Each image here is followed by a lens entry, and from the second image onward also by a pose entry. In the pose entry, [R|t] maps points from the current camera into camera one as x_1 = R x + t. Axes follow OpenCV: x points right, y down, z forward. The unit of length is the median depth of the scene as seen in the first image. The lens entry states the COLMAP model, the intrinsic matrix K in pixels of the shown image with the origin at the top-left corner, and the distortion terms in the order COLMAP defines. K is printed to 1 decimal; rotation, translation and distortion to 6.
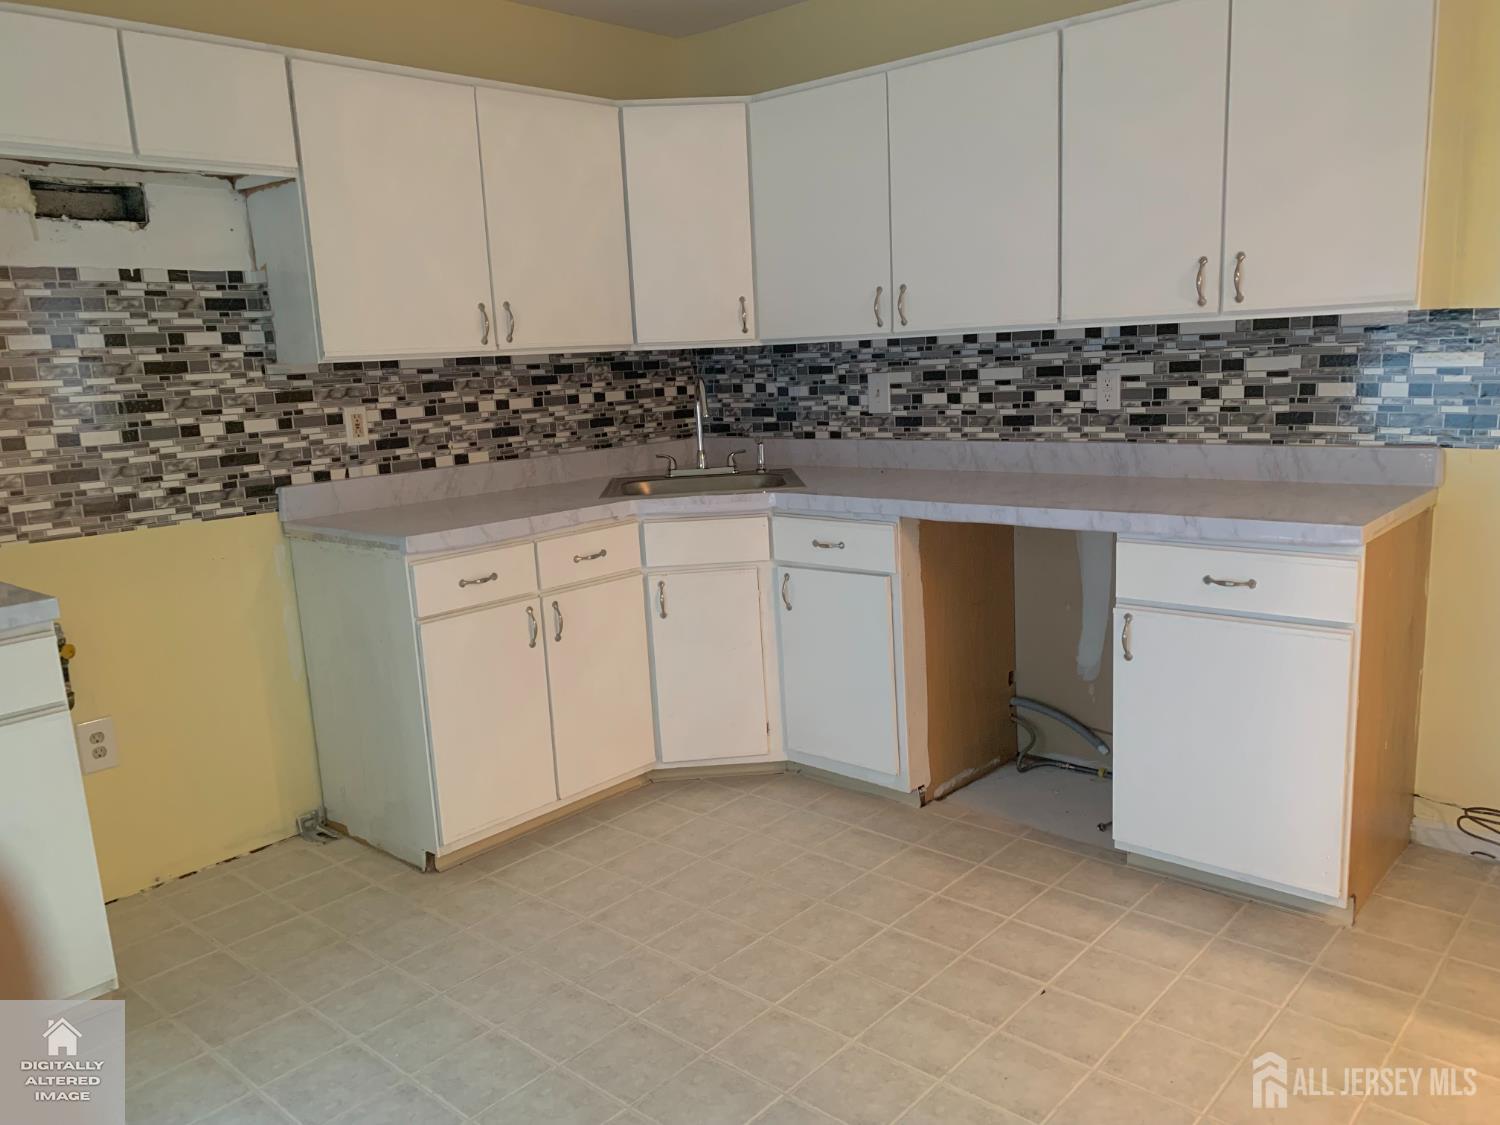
lens RADIAL K [[1198.2, 0, 750.0], [0, 1198.2, 557.5], [0, 0, 1]] dist [0.055835, -0.002193]
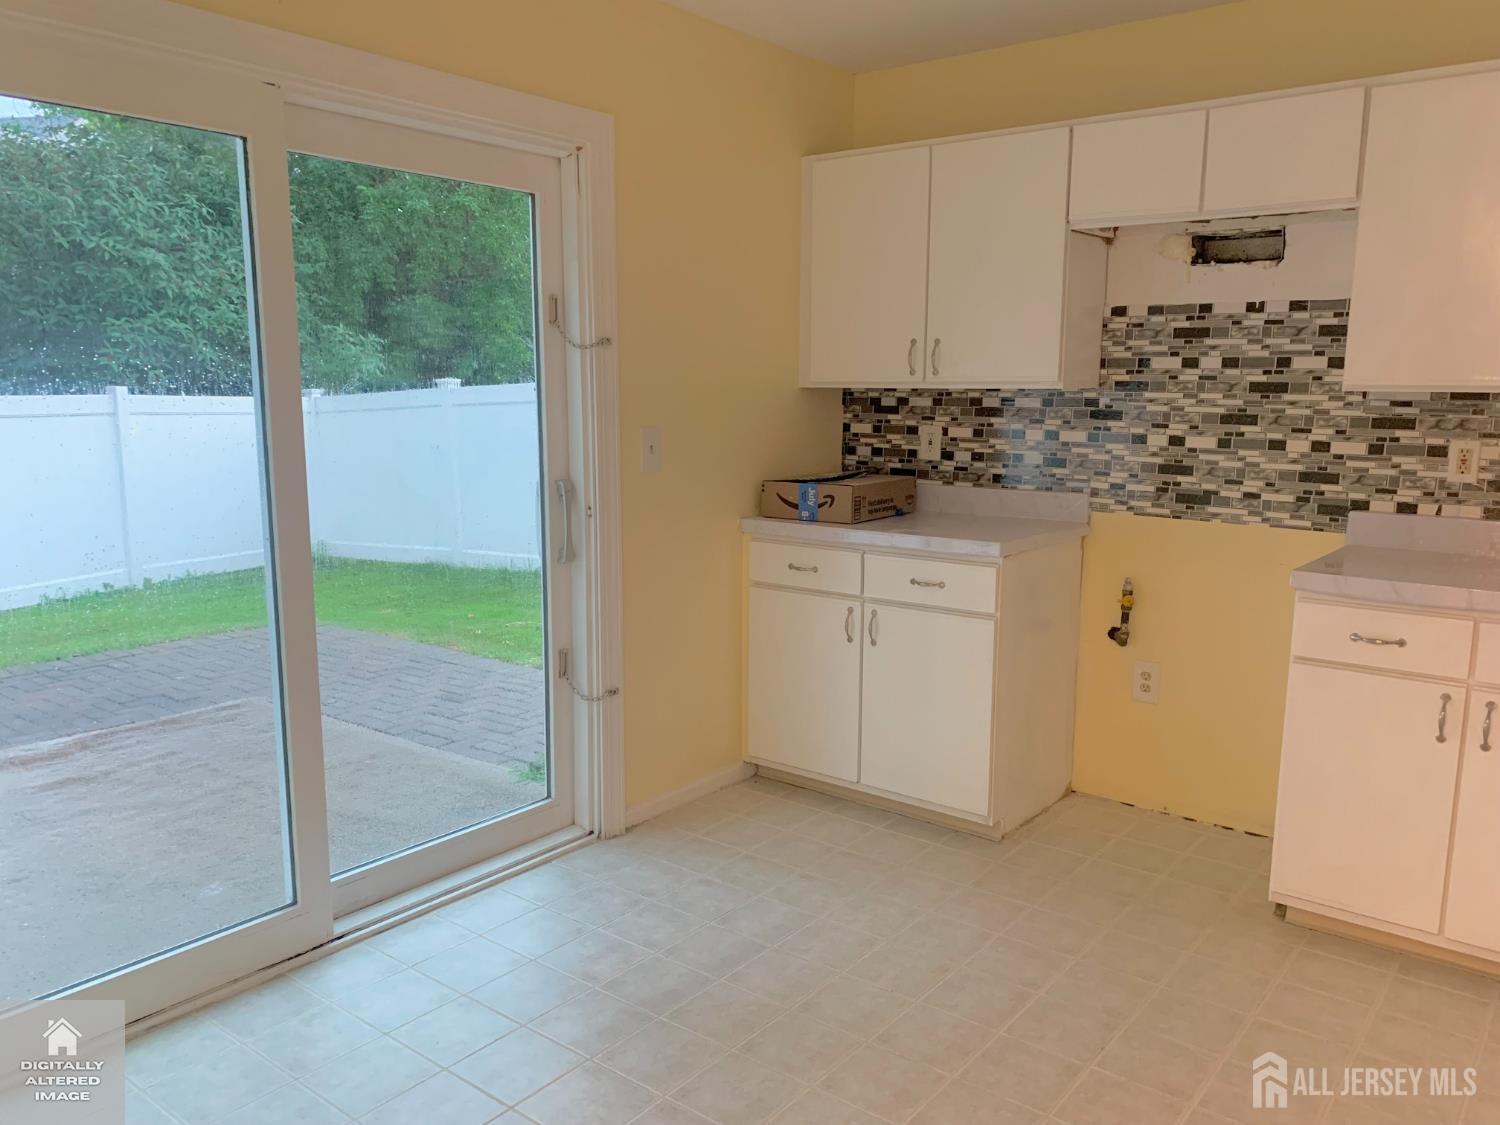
lens RADIAL K [[1149.0, 0, 750.6], [0, 1149.0, 570.1], [0, 0, 1]] dist [0.002598, 0.005218]
pose [[0.074838, 0.211332, -0.974545, 0.560982], [-0.187896, 0.962769, 0.194349, -0.110077], [0.979334, 0.168569, 0.111761, 0.437657]]
